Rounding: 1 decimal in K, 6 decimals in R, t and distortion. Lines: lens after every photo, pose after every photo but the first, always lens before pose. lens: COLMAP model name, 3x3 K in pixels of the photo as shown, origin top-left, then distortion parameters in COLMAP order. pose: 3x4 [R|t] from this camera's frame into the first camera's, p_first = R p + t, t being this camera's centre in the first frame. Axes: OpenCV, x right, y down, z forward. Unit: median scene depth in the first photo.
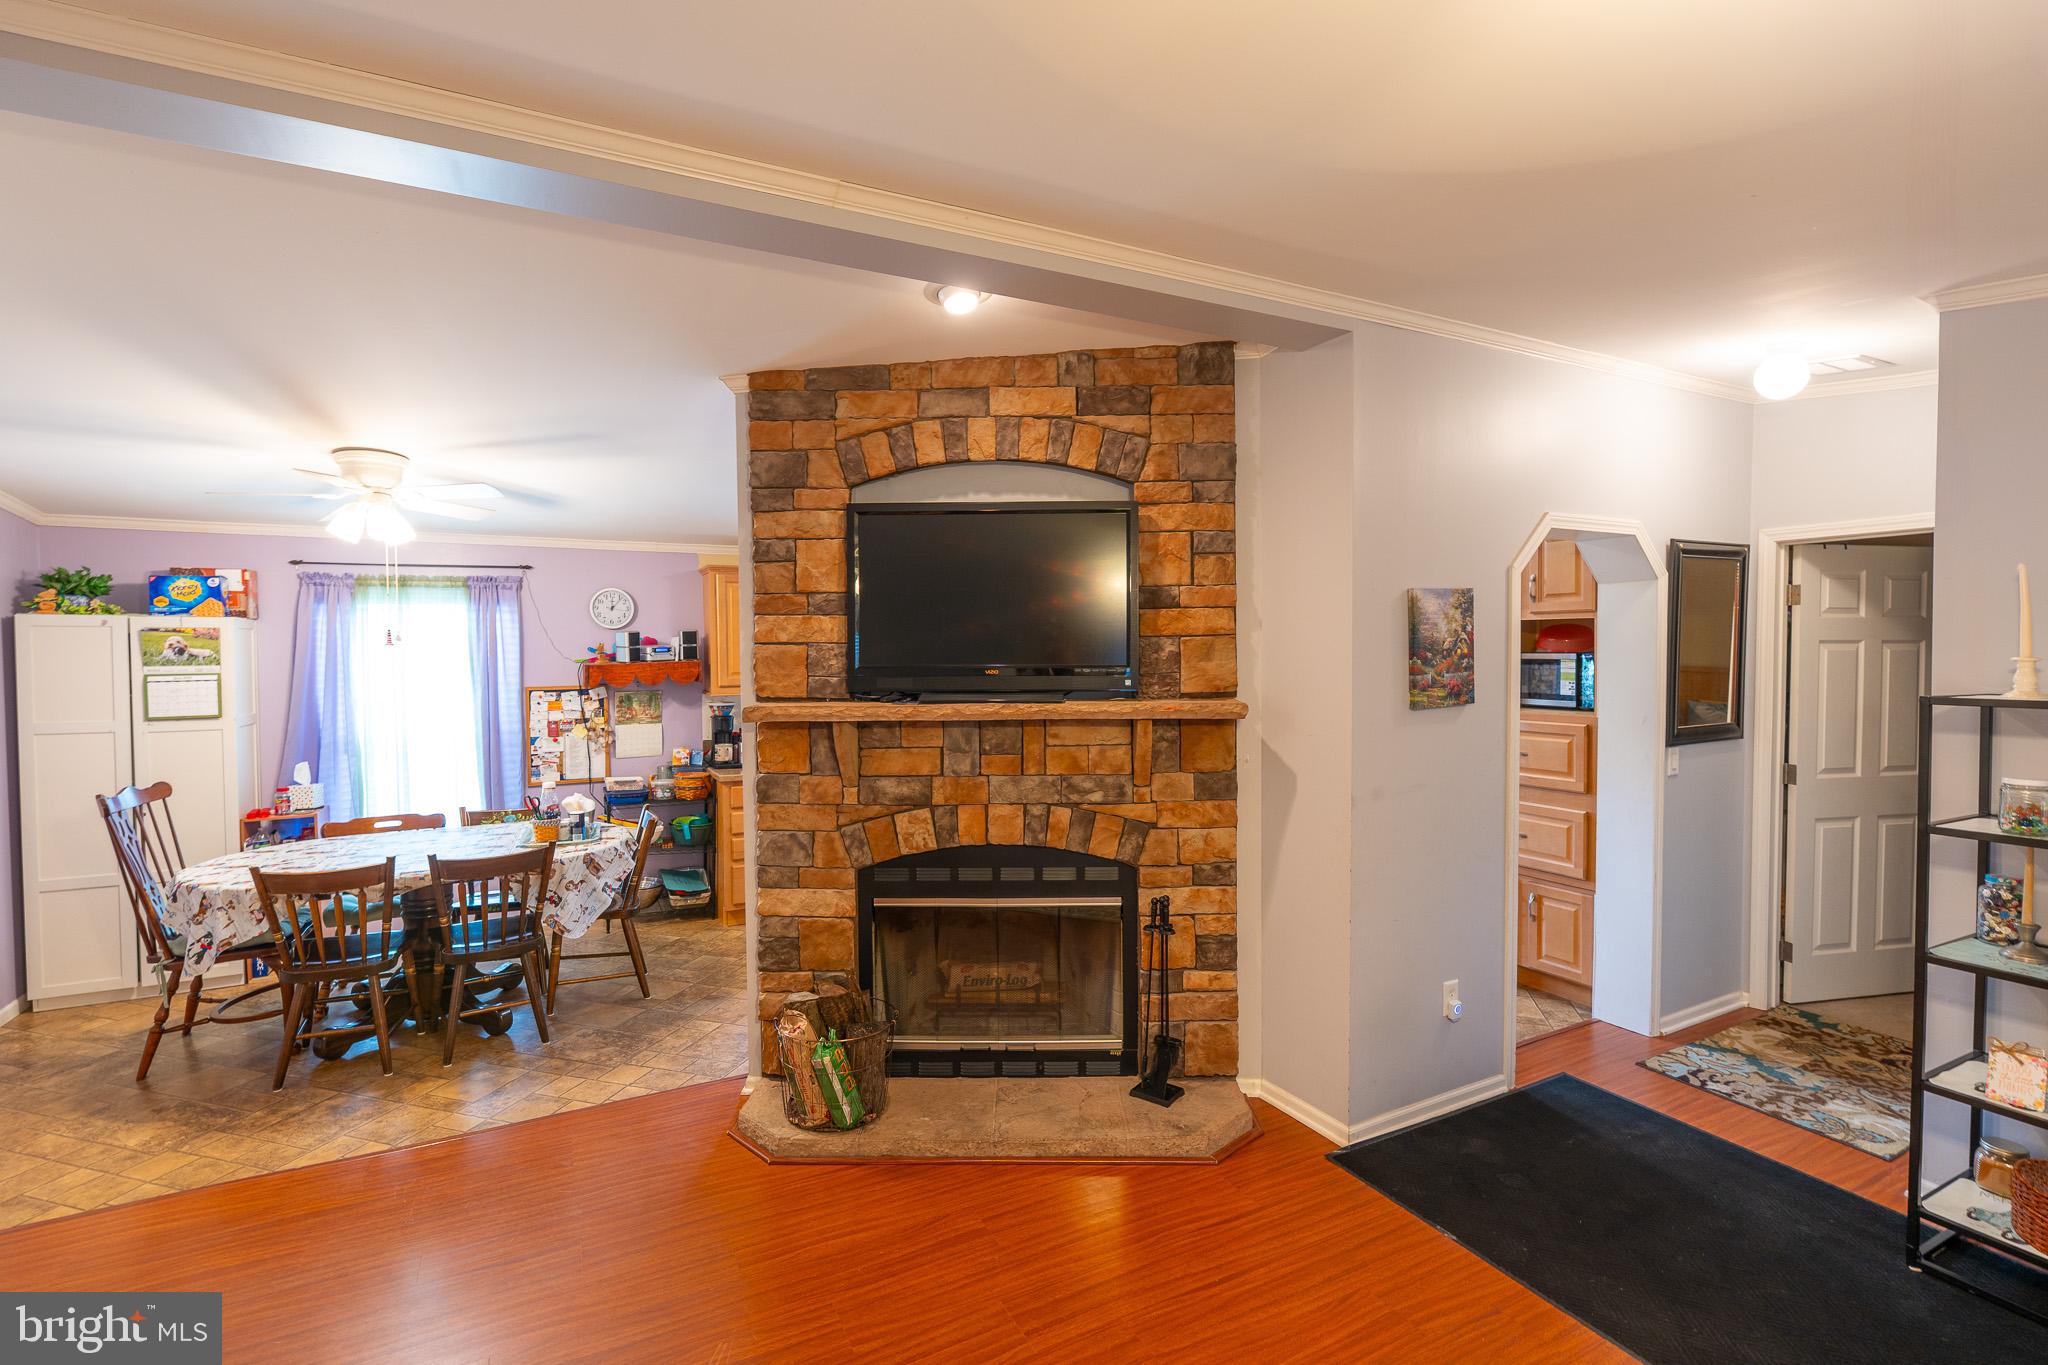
lens RADIAL K [[929.1, 0, 1026.5], [0, 929.1, 676.3], [0, 0, 1]] dist [-0.003626, 0.000209]
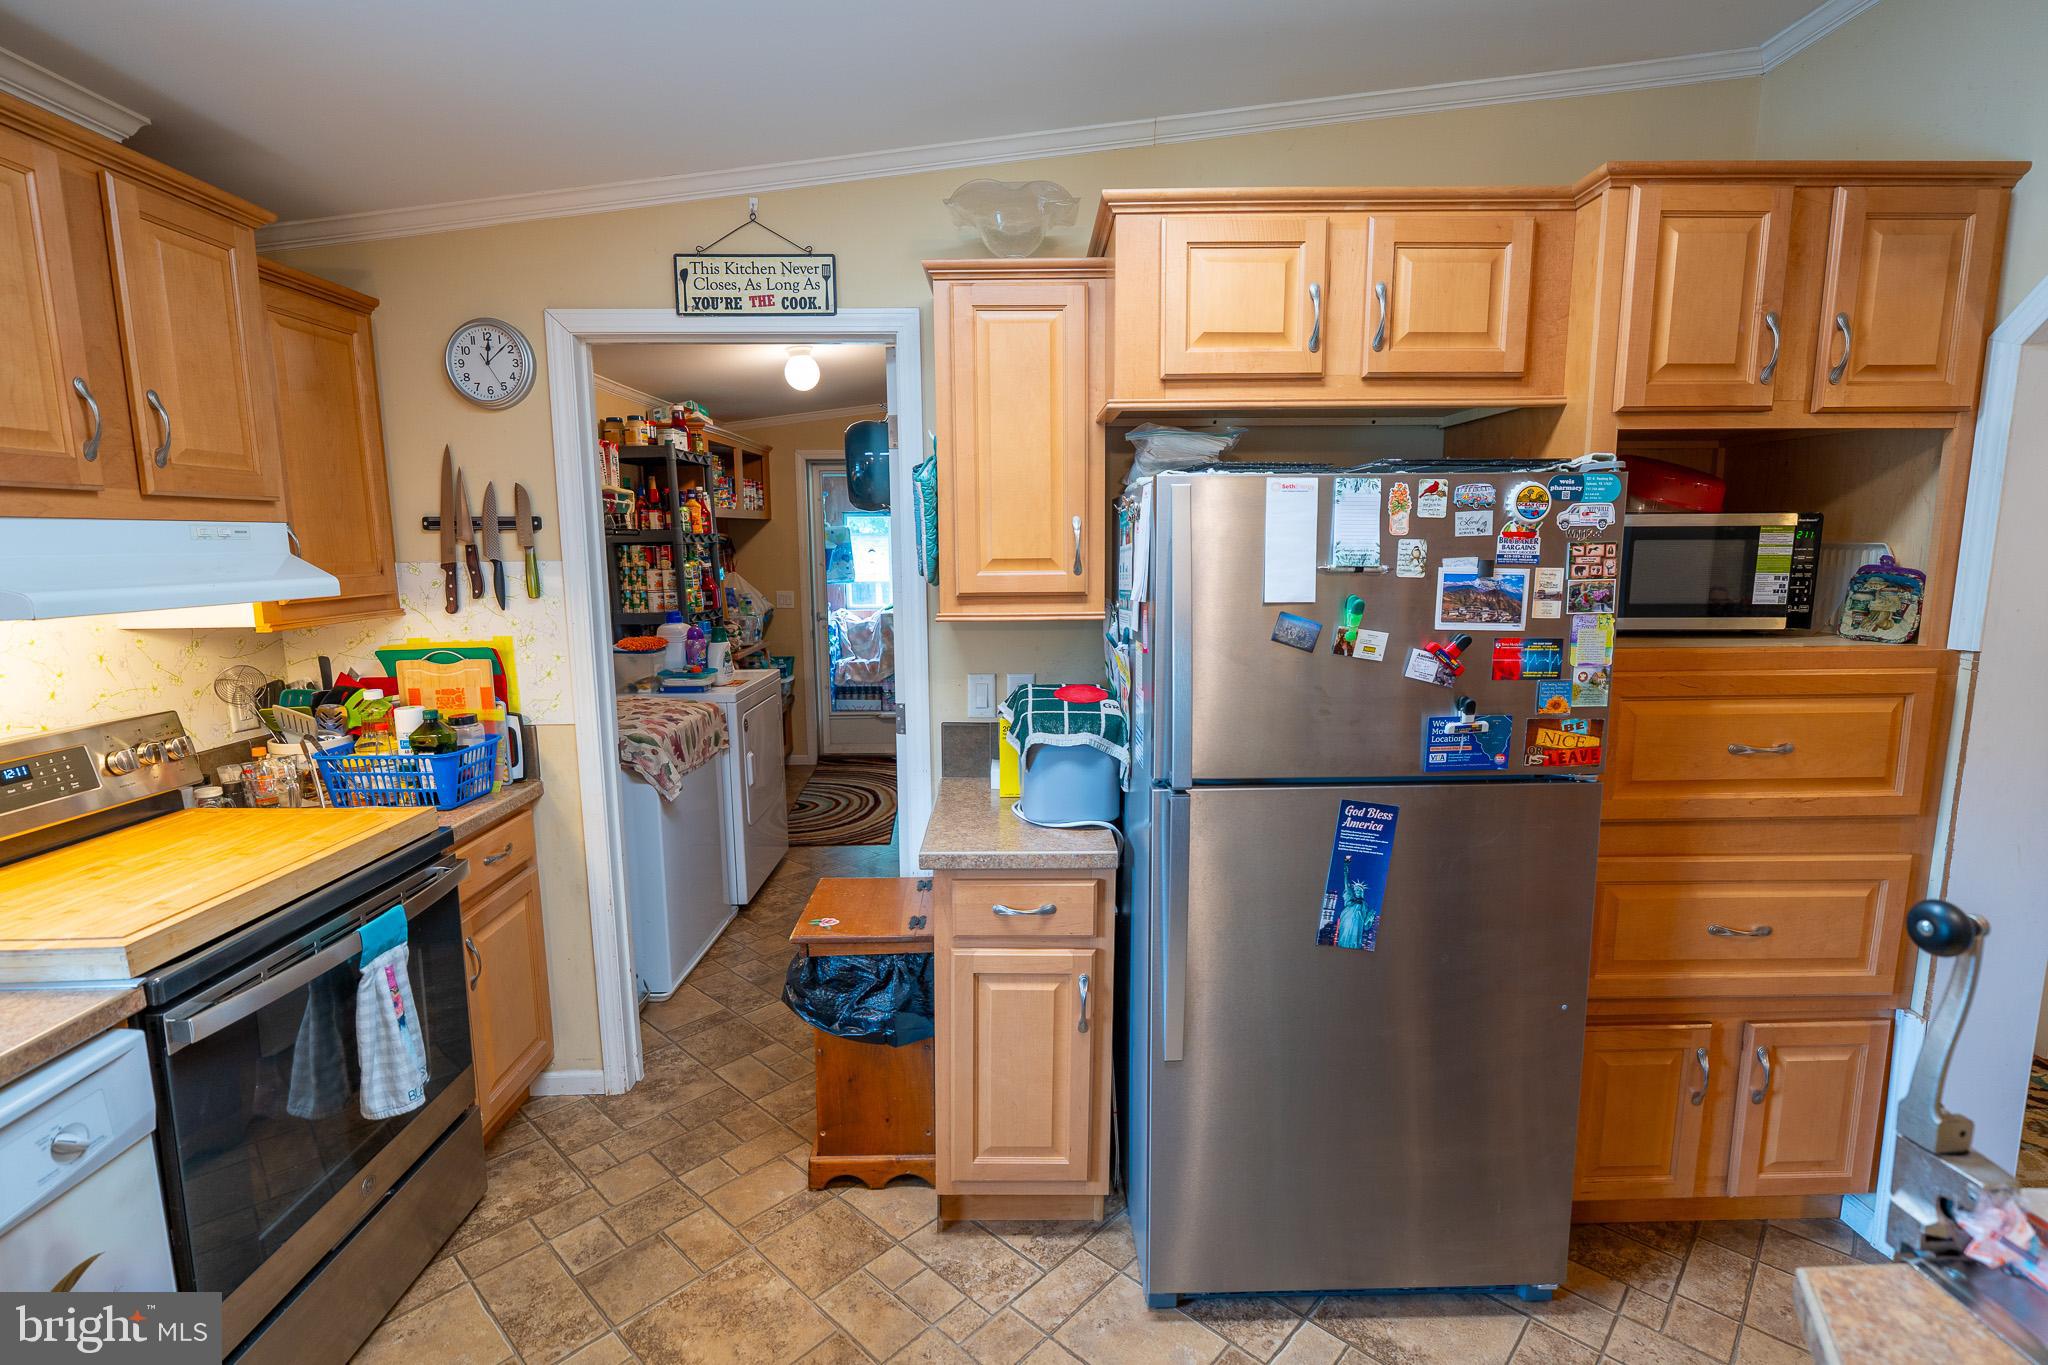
lens RADIAL K [[943.8, 0, 1022.5], [0, 943.8, 681.9], [0, 0, 1]] dist [-0.005950, 0.000764]
pose [[0.450987, -0.127451, 0.883384, -0.002106], [0.030572, 0.991377, 0.127424, -0.016453], [-0.892007, -0.030460, 0.450995, 1.435019]]
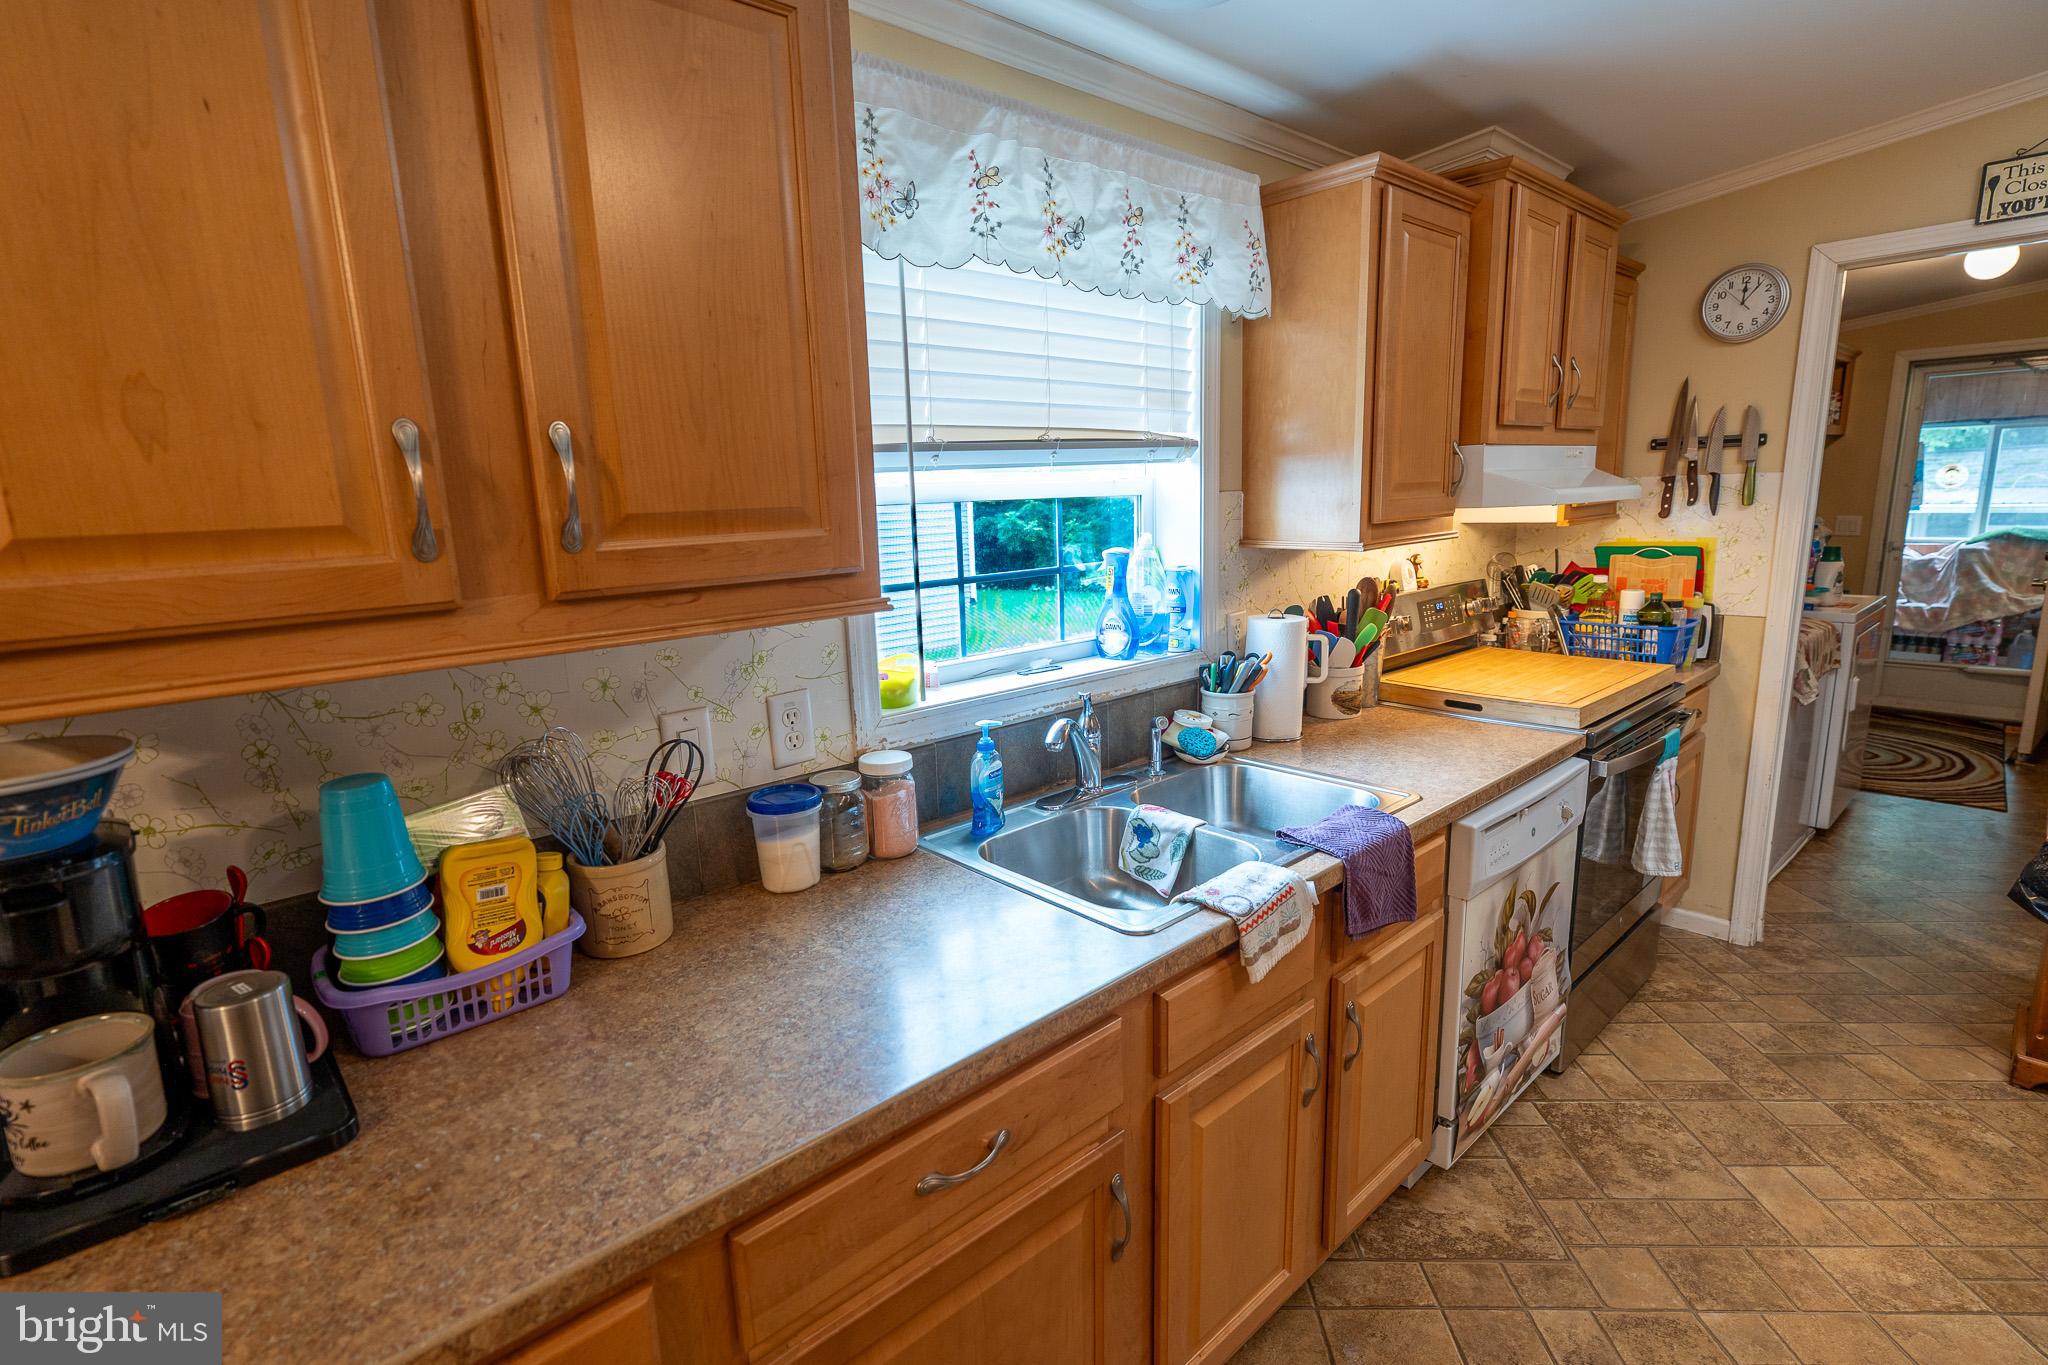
lens RADIAL K [[943.8, 0, 1022.5], [0, 943.8, 681.9], [0, 0, 1]] dist [-0.005950, 0.000764]
pose [[0.970225, -0.071221, 0.231495, -0.363882], [0.033049, 0.985778, 0.164769, -0.003486], [-0.239938, -0.152213, 0.958781, 1.422941]]
